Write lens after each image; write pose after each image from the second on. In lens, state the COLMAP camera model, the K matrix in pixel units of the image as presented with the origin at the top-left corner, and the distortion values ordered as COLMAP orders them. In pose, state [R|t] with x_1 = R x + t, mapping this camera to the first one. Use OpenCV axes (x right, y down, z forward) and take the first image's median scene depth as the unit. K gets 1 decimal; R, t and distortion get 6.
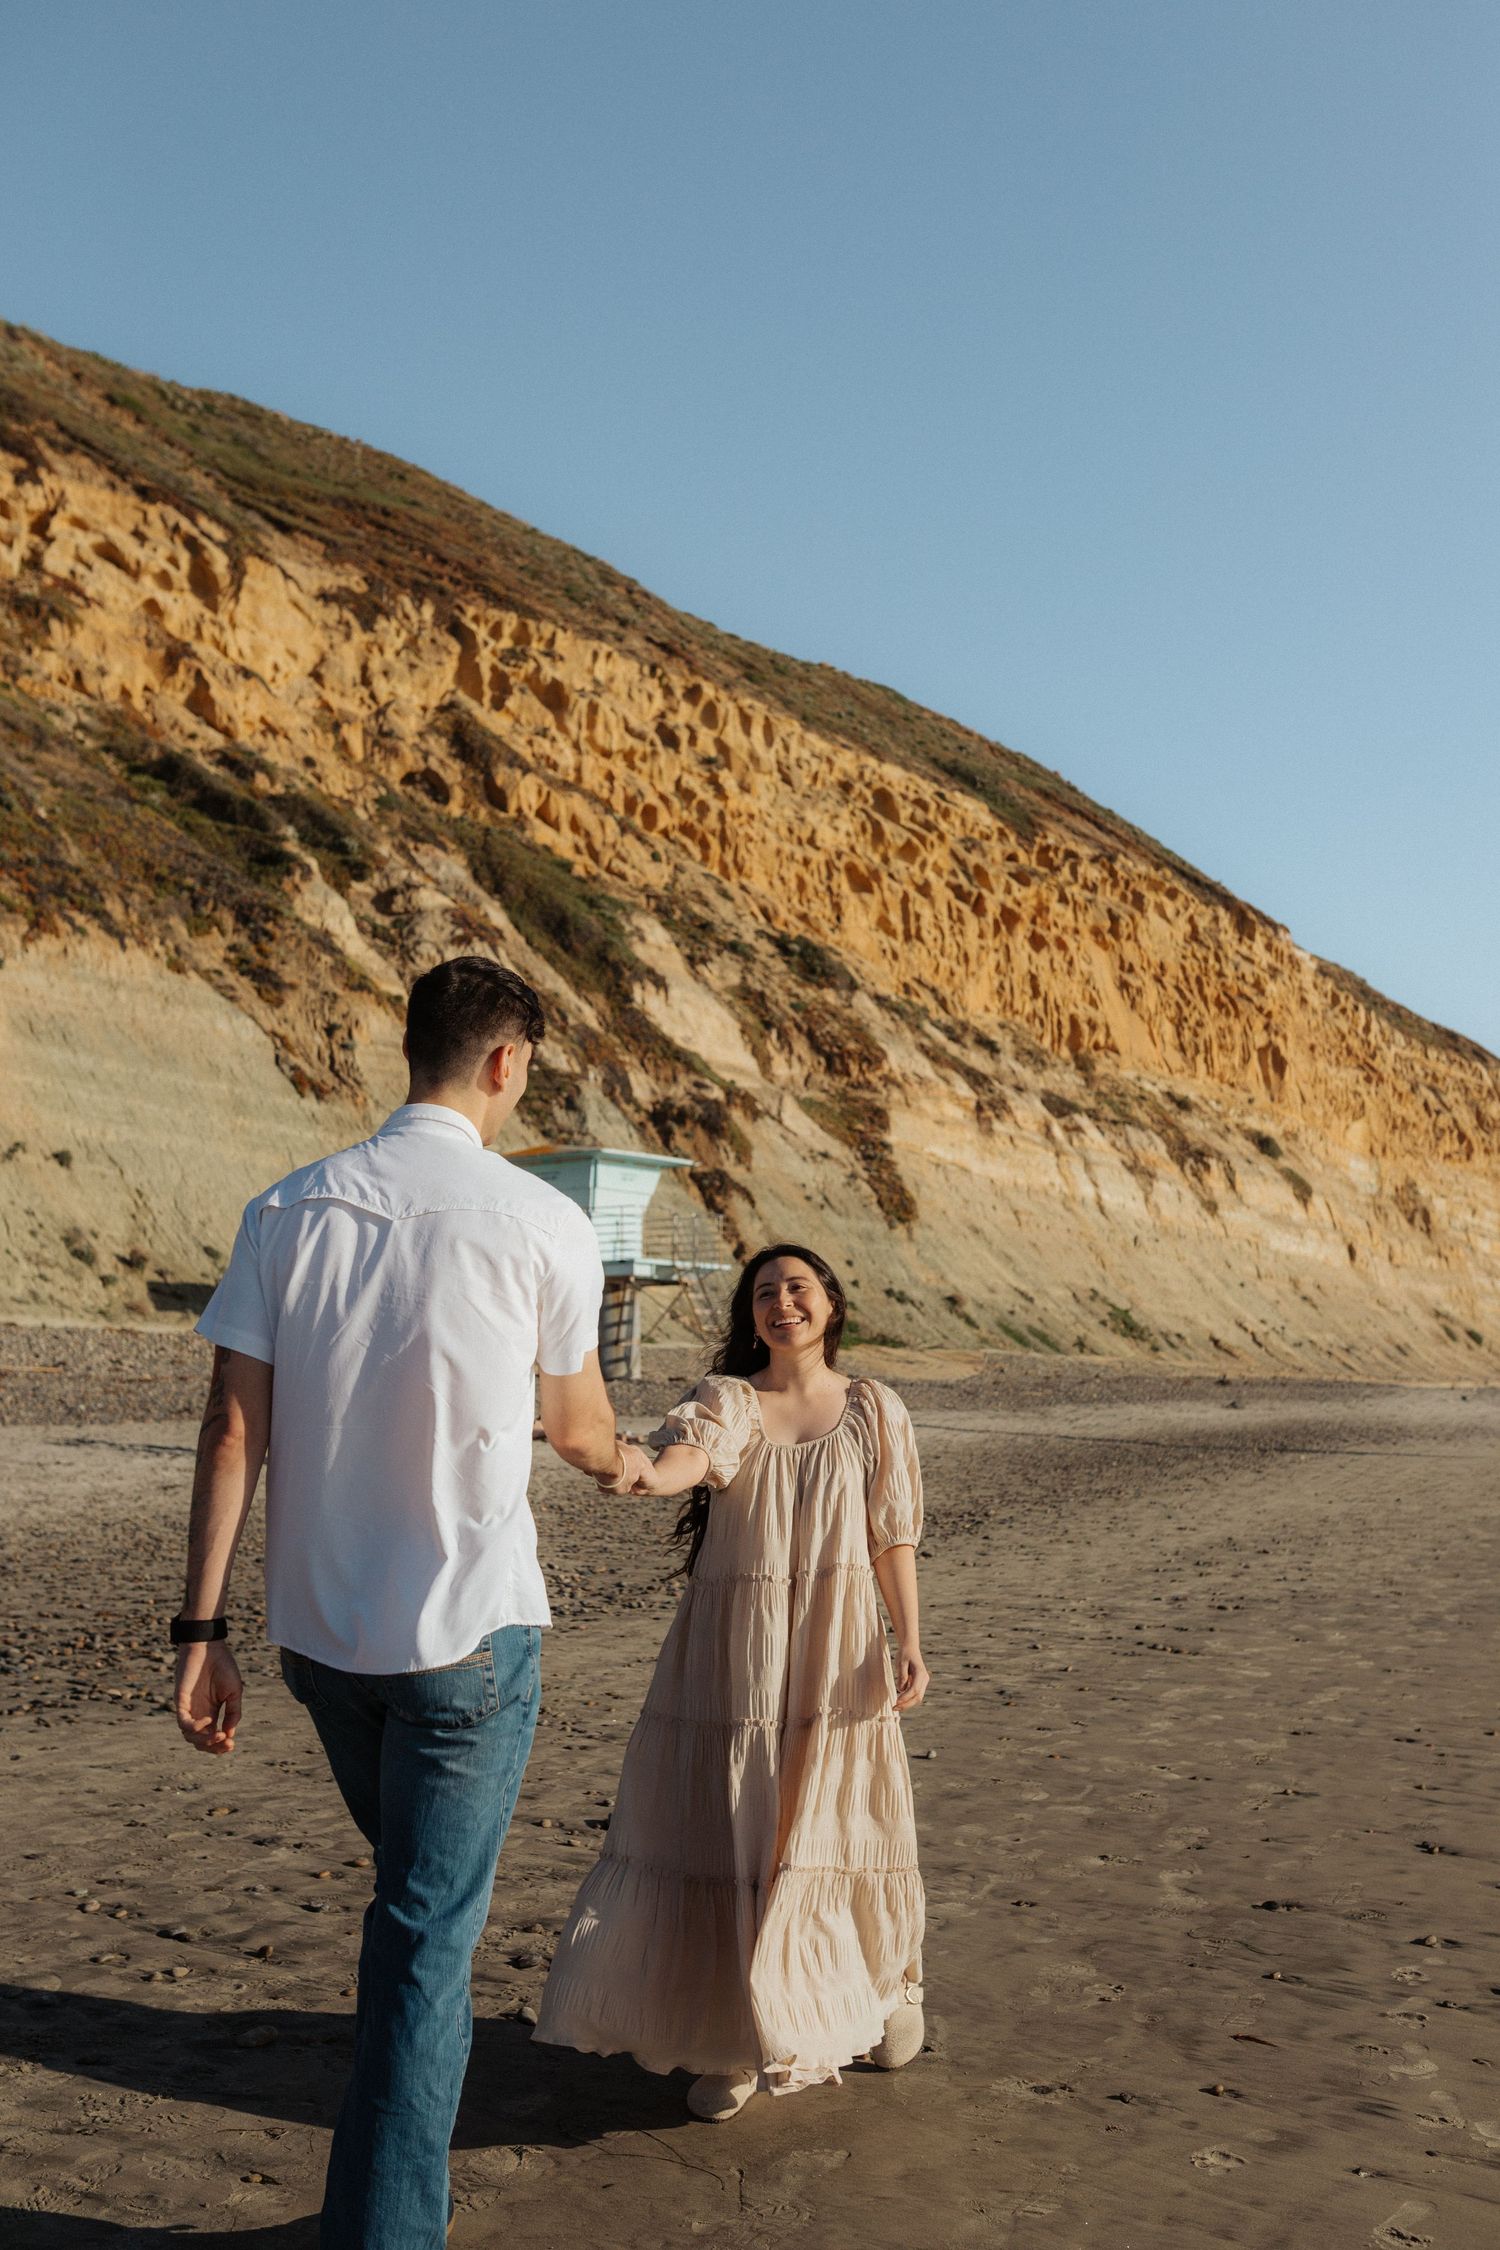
lens RADIAL K [[2143.3, 0, 750.0], [0, 2143.3, 1125.0], [0, 0, 1]] dist [-0.049573, 0.014477]
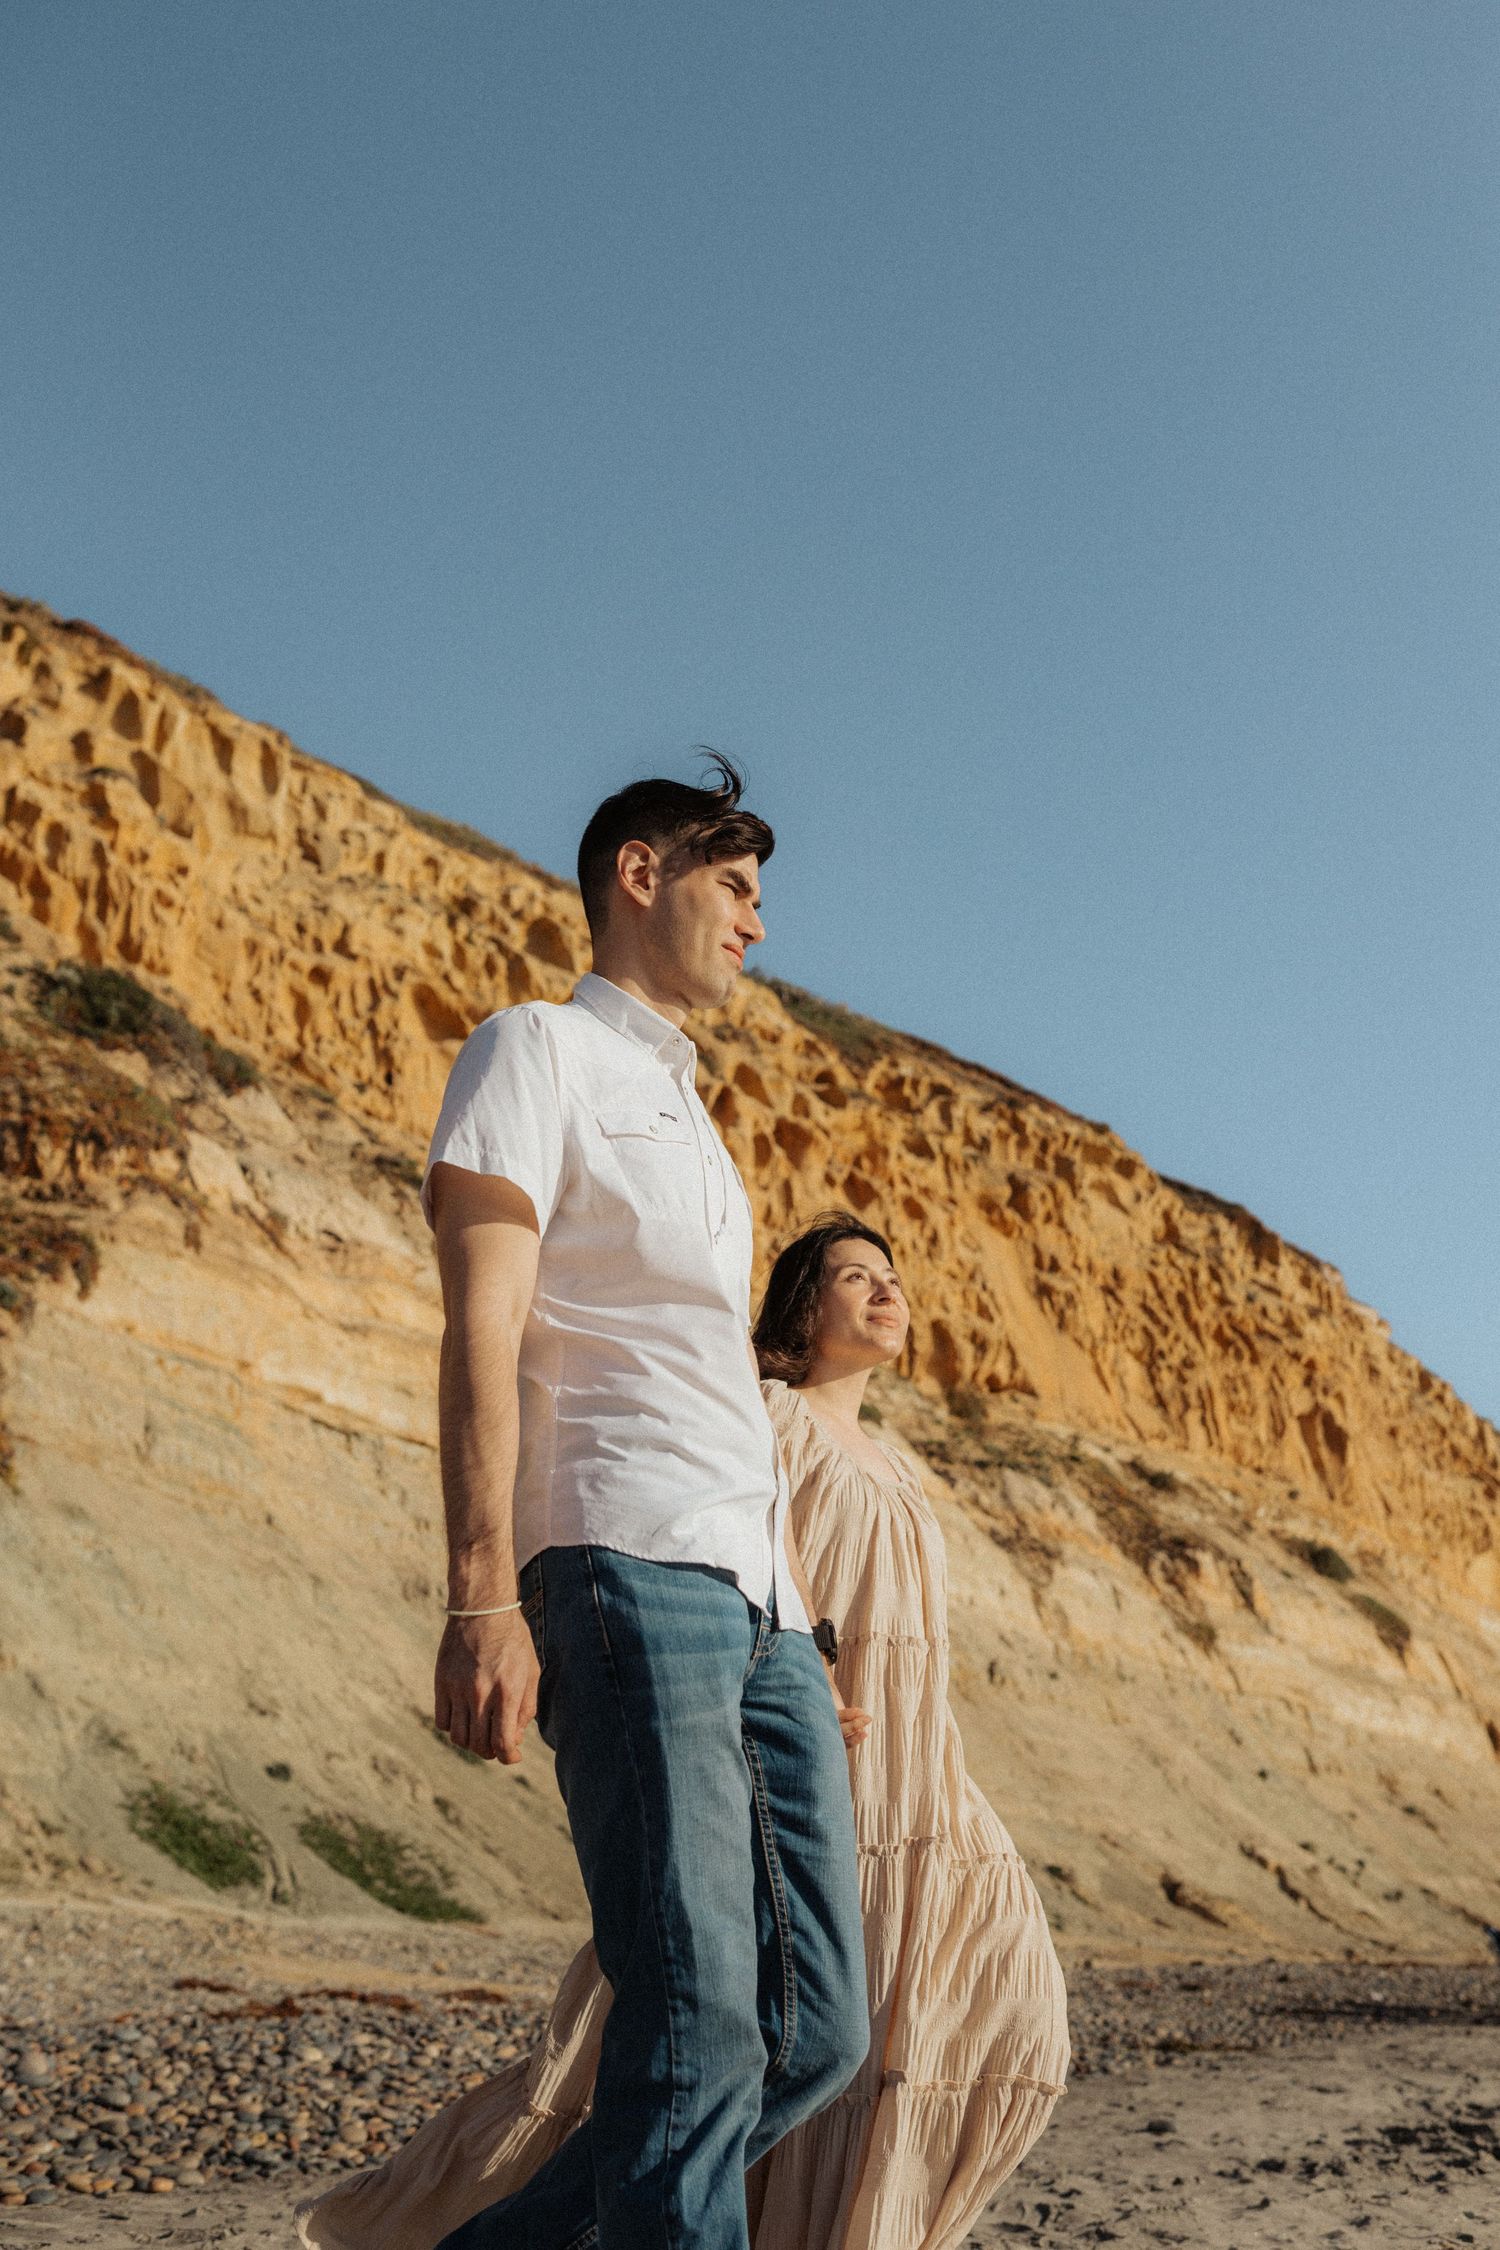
lens RADIAL K [[2143.3, 0, 750.0], [0, 2143.3, 1125.0], [0, 0, 1]] dist [-0.049573, 0.014477]
pose [[0.997043, -0.066179, -0.039048, 0.119020], [0.052917, 0.959825, -0.275565, 0.050266], [0.055716, 0.272684, 0.960489, 0.407100]]
